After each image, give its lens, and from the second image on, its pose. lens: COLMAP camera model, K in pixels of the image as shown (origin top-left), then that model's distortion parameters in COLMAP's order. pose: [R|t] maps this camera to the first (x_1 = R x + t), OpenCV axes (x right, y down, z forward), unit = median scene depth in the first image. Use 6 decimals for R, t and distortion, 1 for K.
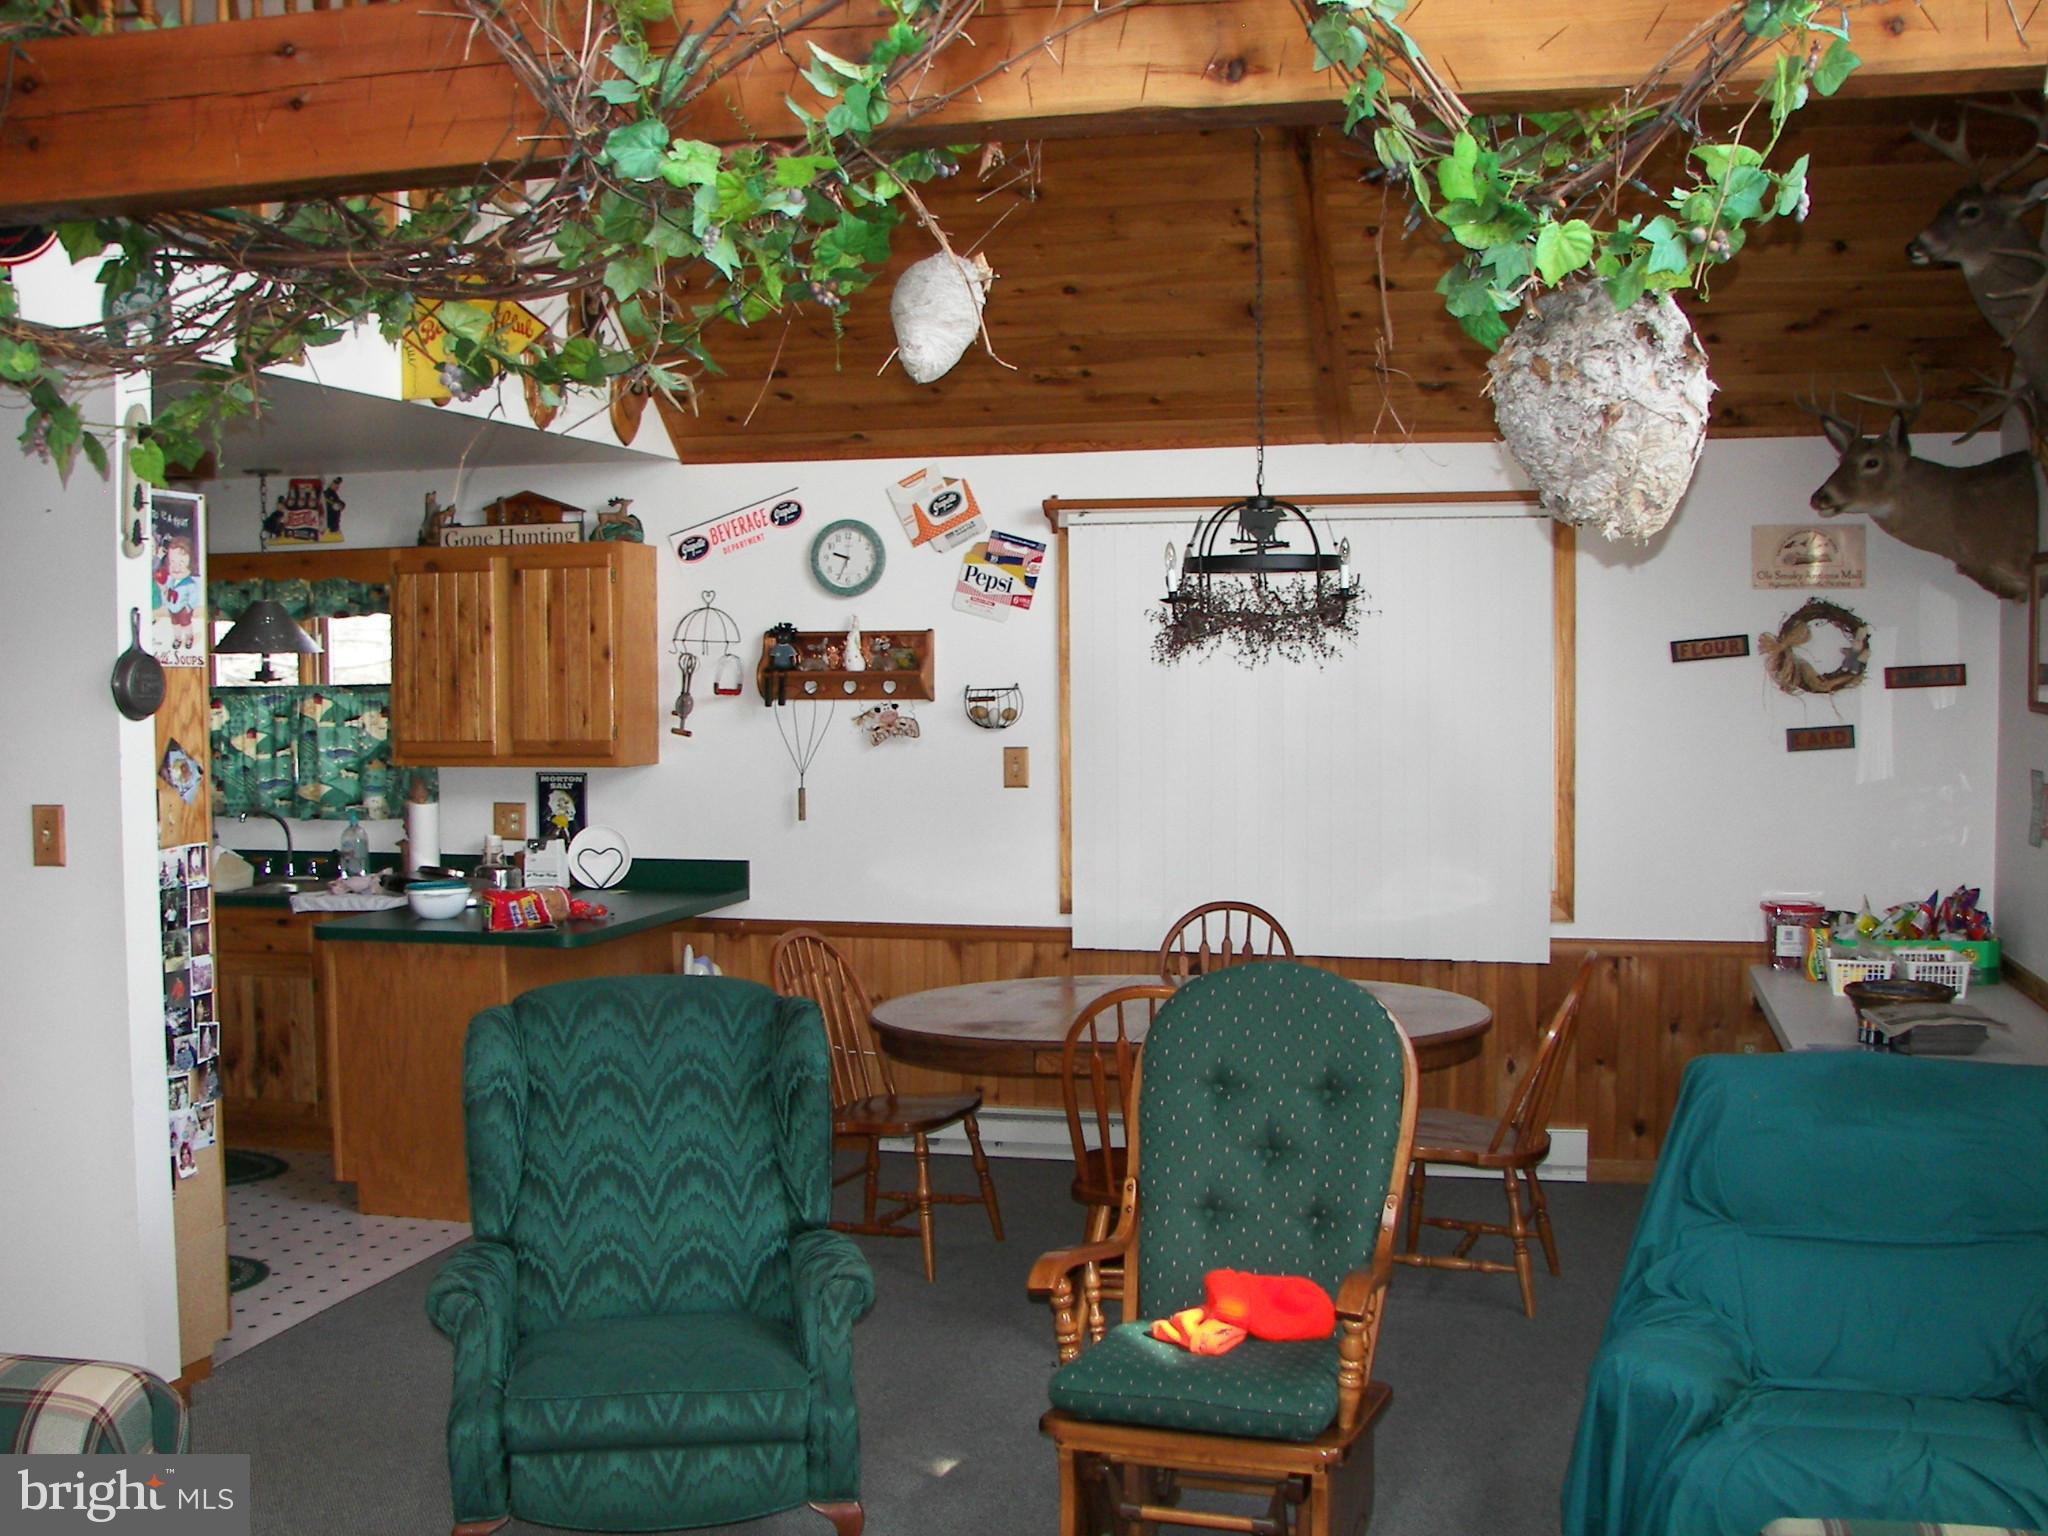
lens RADIAL K [[2158.4, 0, 1020.1], [0, 2158.4, 799.8], [0, 0, 1]] dist [-0.206162, 0.261977]
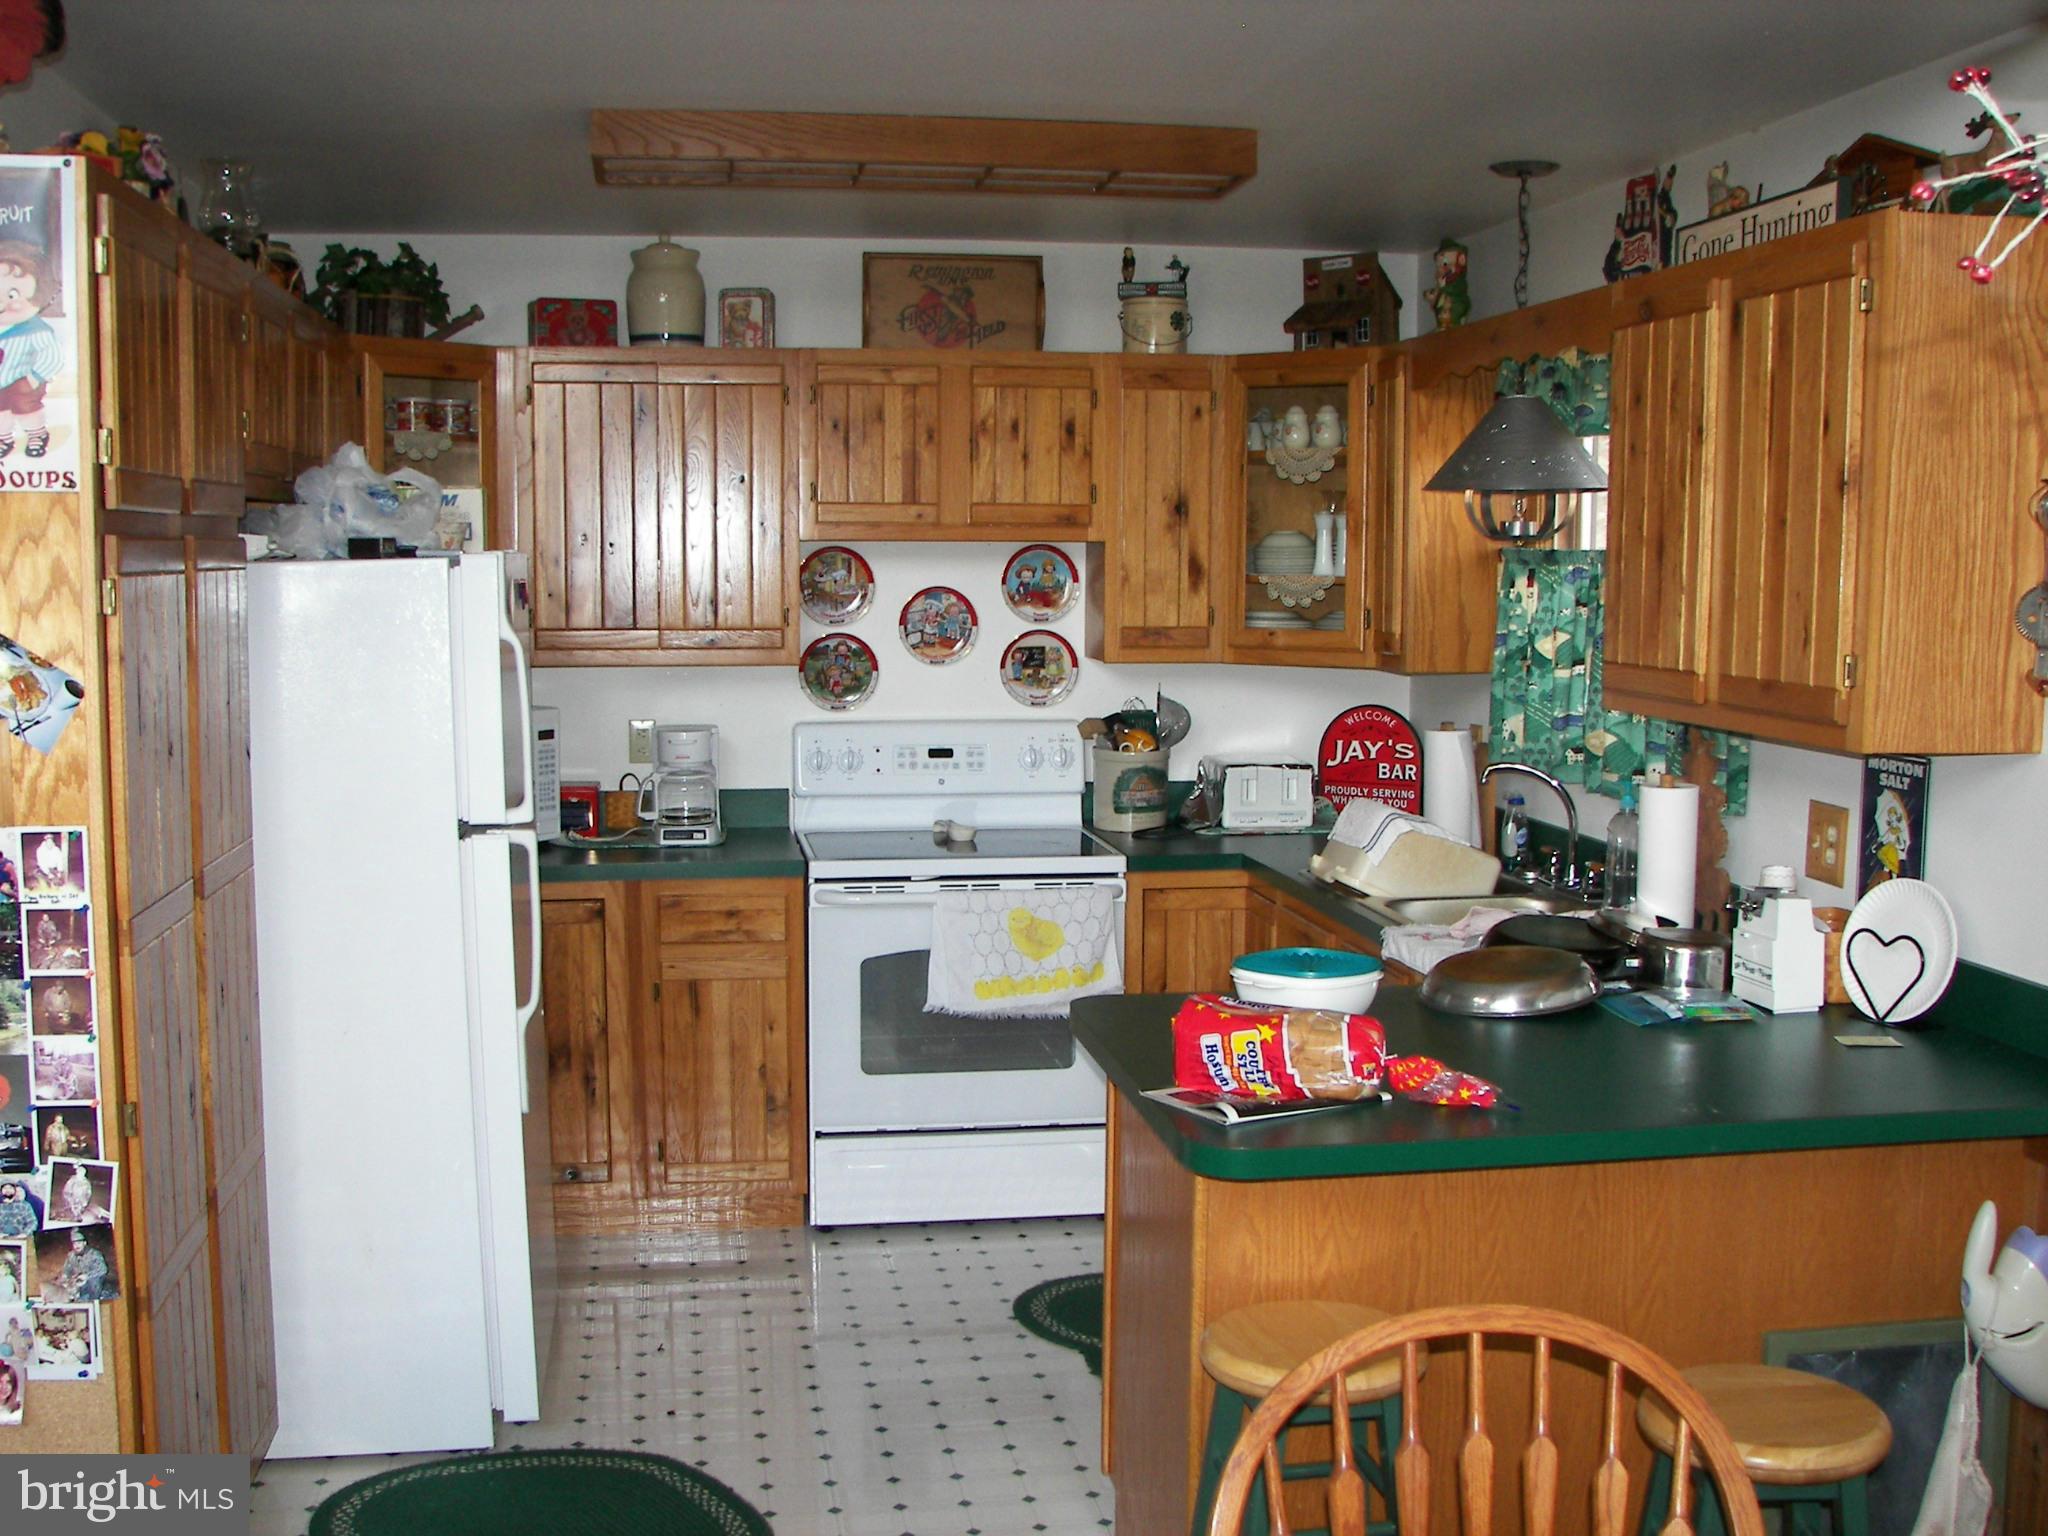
lens RADIAL K [[2158.4, 0, 1020.1], [0, 2158.4, 799.8], [0, 0, 1]] dist [-0.206162, 0.261977]
pose [[0.395332, 0.113153, -0.911542, 0.123742], [-0.063436, 0.993377, 0.095800, -0.034766], [0.916345, 0.019952, 0.399892, 0.677965]]
